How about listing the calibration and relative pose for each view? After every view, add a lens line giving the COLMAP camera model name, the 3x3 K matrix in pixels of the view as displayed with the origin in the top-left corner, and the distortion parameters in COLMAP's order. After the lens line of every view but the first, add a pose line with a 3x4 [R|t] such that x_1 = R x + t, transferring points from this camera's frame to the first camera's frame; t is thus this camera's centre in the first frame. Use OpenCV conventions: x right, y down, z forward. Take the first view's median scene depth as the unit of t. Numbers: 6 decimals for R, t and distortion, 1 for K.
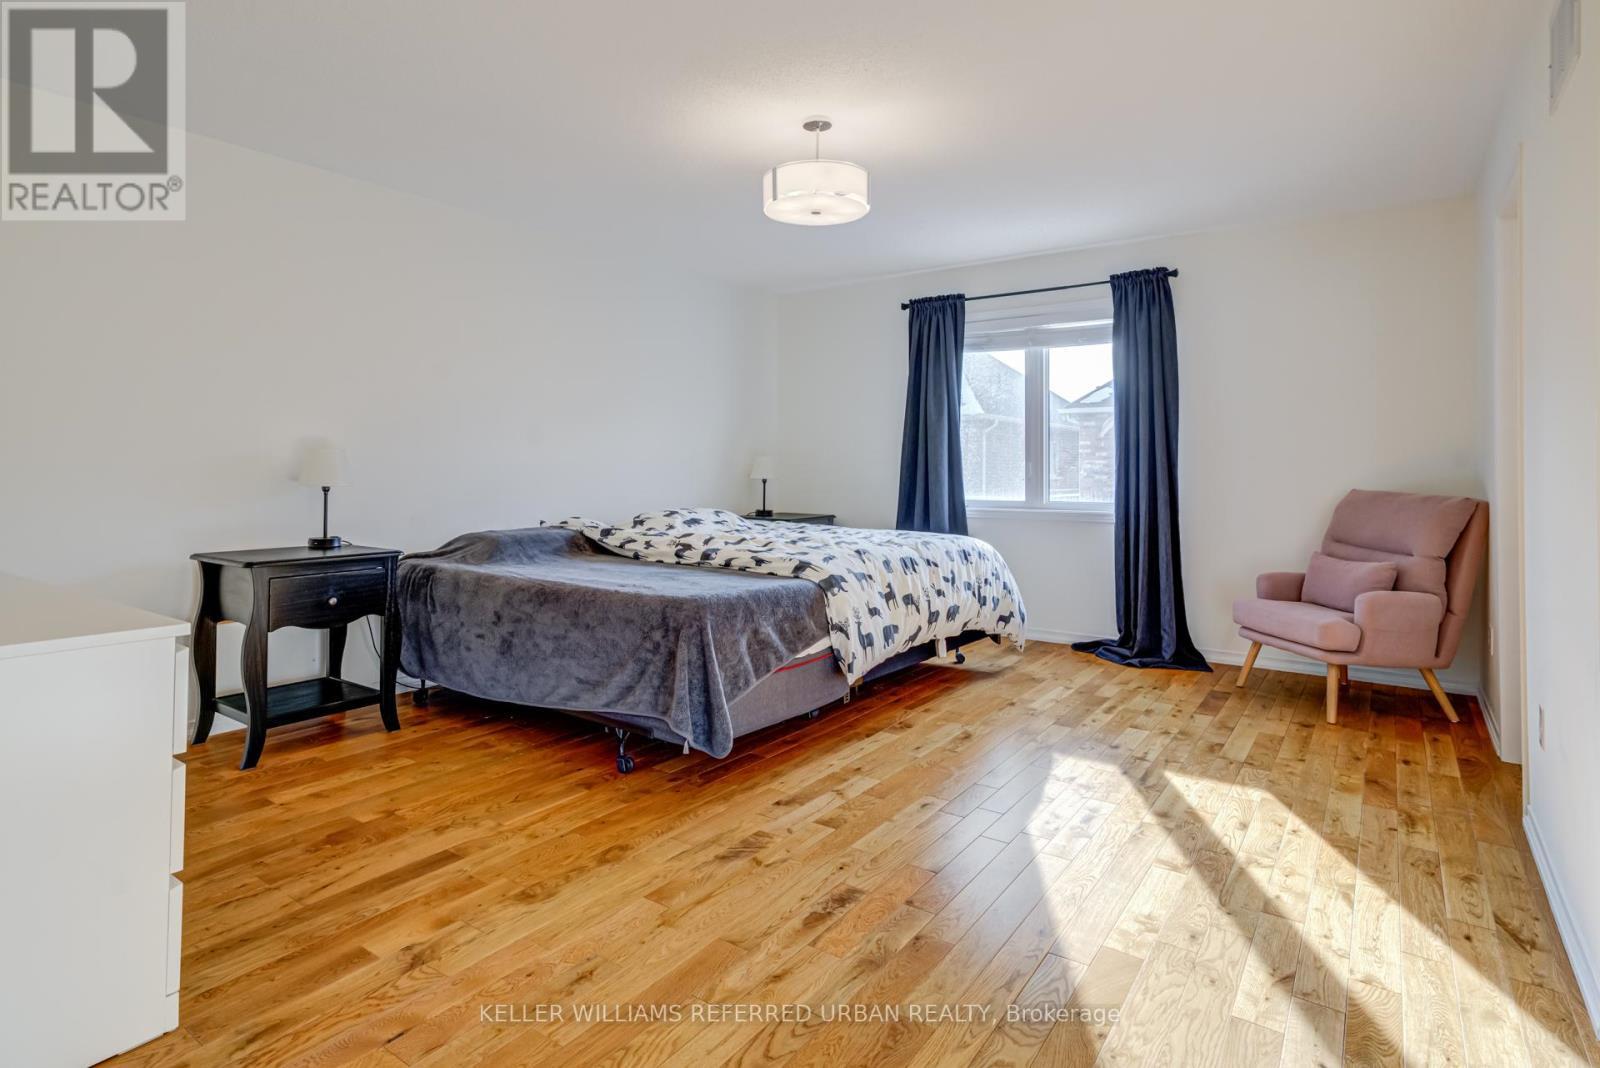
lens RADIAL K [[828.2, 0, 734.9], [0, 828.2, 460.8], [0, 0, 1]] dist [-0.013382, 0.010547]
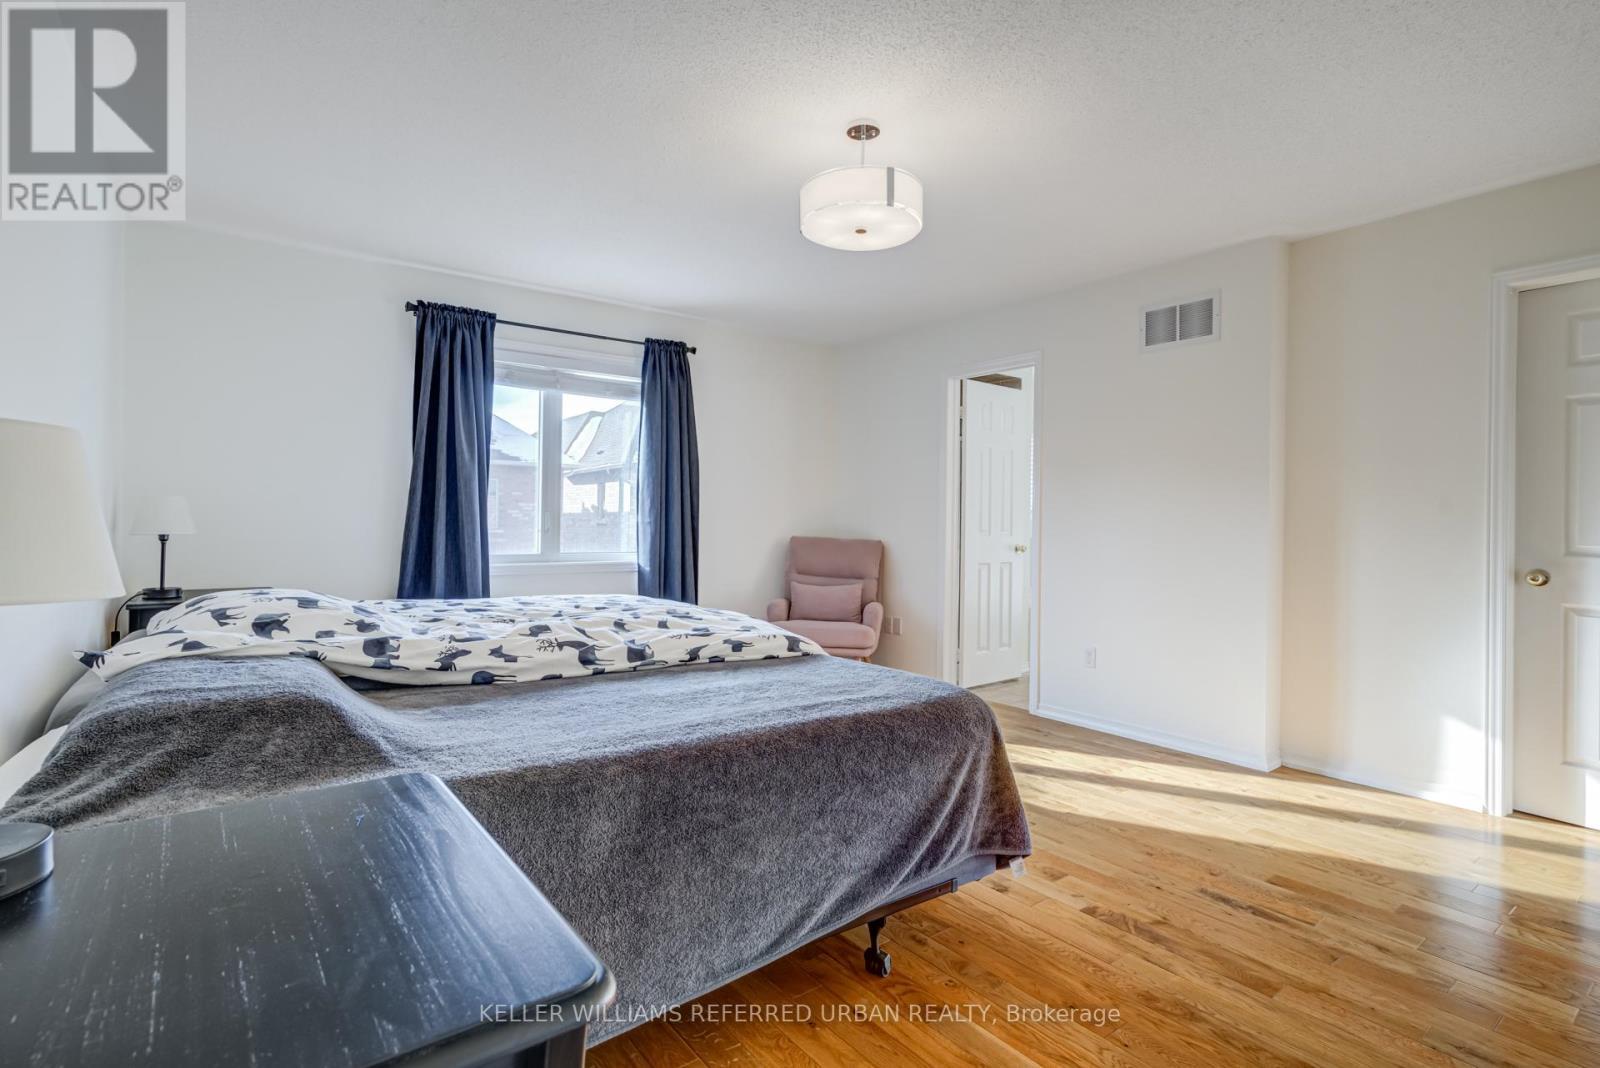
lens RADIAL K [[799.8, 0, 748.9], [0, 799.8, 528.6], [0, 0, 1]] dist [-0.023669, 0.012773]
pose [[0.291967, -0.007212, 0.956401, -0.595646], [-0.015215, 0.999810, 0.012184, 0.006171], [-0.956307, -0.018109, 0.291802, 0.702637]]
